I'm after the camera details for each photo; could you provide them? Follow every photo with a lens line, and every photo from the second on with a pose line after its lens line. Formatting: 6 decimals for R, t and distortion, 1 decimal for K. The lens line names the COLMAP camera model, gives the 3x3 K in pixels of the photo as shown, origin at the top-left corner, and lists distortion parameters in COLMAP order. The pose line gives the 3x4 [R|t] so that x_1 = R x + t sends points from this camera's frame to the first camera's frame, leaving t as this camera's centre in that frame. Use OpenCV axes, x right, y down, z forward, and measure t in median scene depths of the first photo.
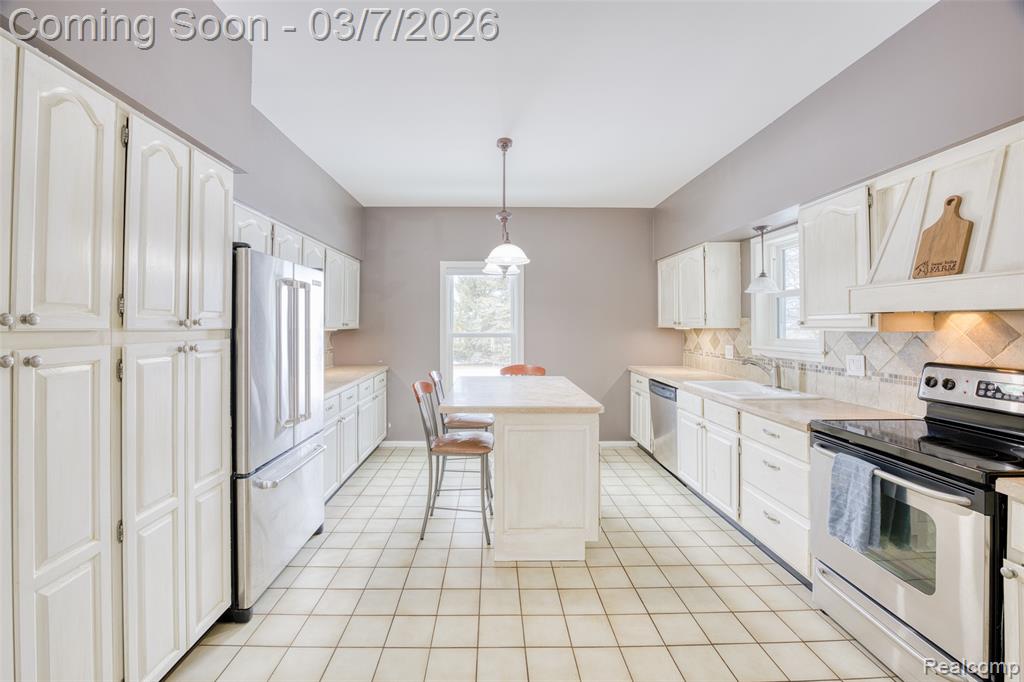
lens RADIAL K [[431.1, 0, 500.4], [0, 431.1, 320.9], [0, 0, 1]] dist [-0.001489, -0.000028]
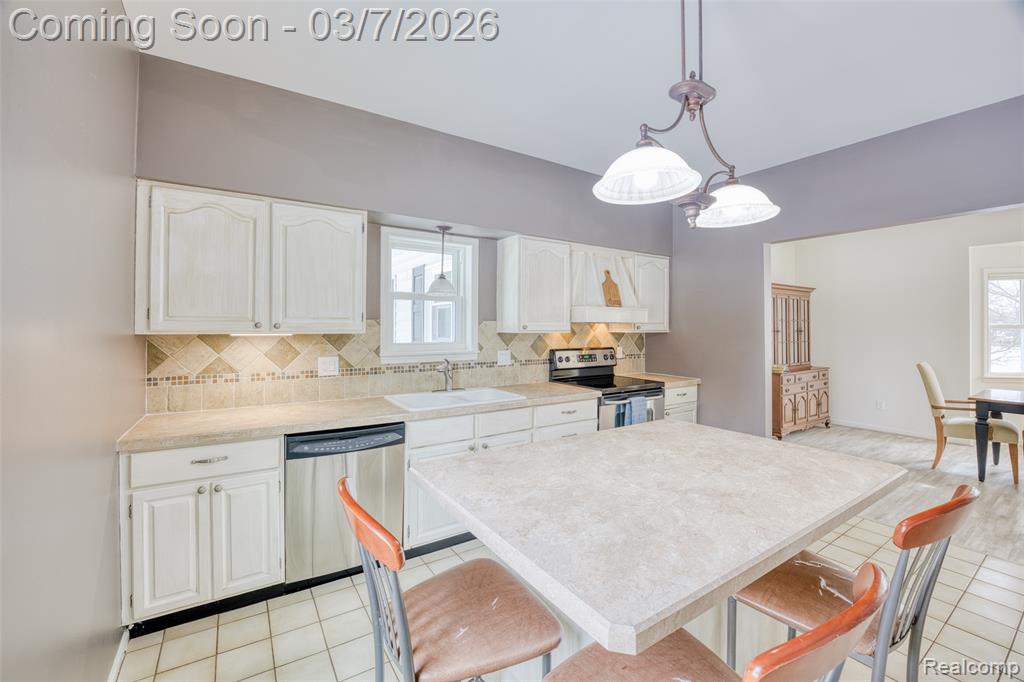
lens RADIAL K [[414.7, 0, 511.0], [0, 414.7, 334.5], [0, 0, 1]] dist [-0.019913, 0.000284]
pose [[-0.530088, -0.011805, 0.847860, -0.345826], [-0.009062, 0.999925, 0.008257, 0.017902], [-0.847894, -0.003306, -0.530156, 1.821039]]
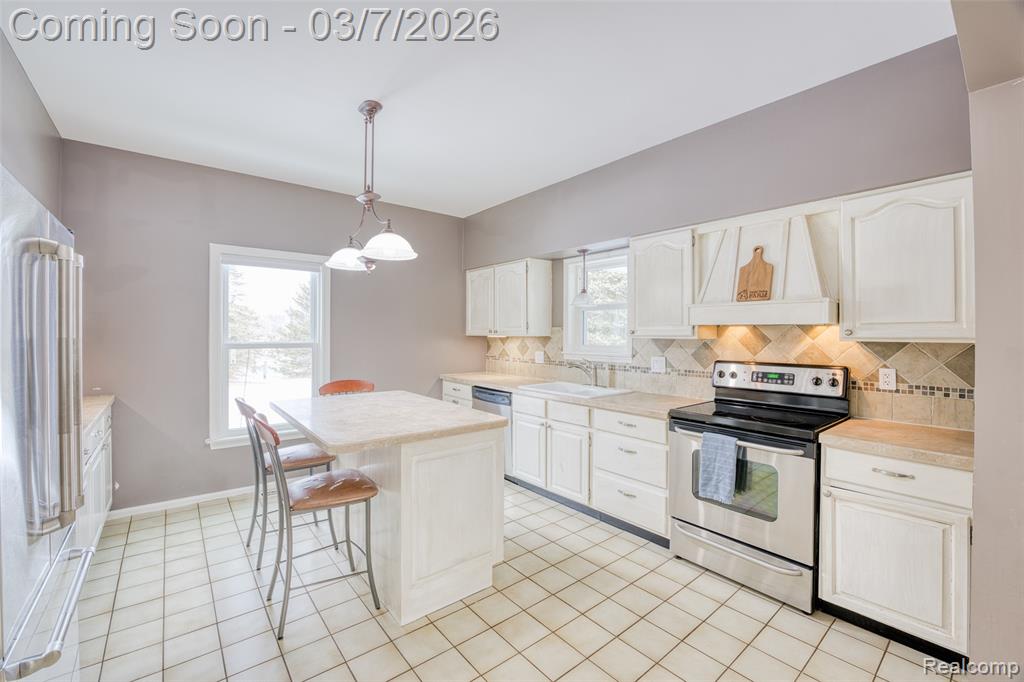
lens RADIAL K [[427.8, 0, 509.7], [0, 427.8, 333.2], [0, 0, 1]] dist [-0.012134, 0.000084]
pose [[0.788356, 0.002976, 0.615212, -0.363465], [-0.009685, 0.999924, 0.007573, 0.001854], [-0.615143, -0.011929, 0.788325, 0.270443]]
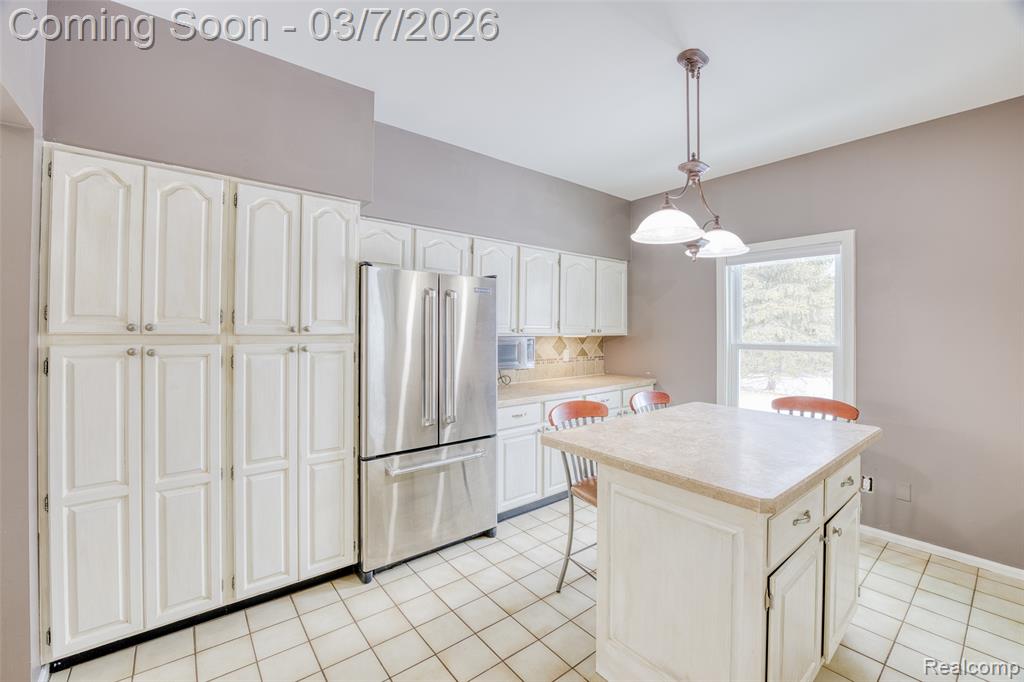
lens RADIAL K [[424.3, 0, 511.9], [0, 424.3, 327.1], [0, 0, 1]] dist [-0.008905, 0.000112]
pose [[0.599631, -0.003933, -0.800267, 0.475675], [0.004004, 0.999990, -0.001914, 0.001648], [0.800267, -0.002057, 0.599641, 0.514359]]
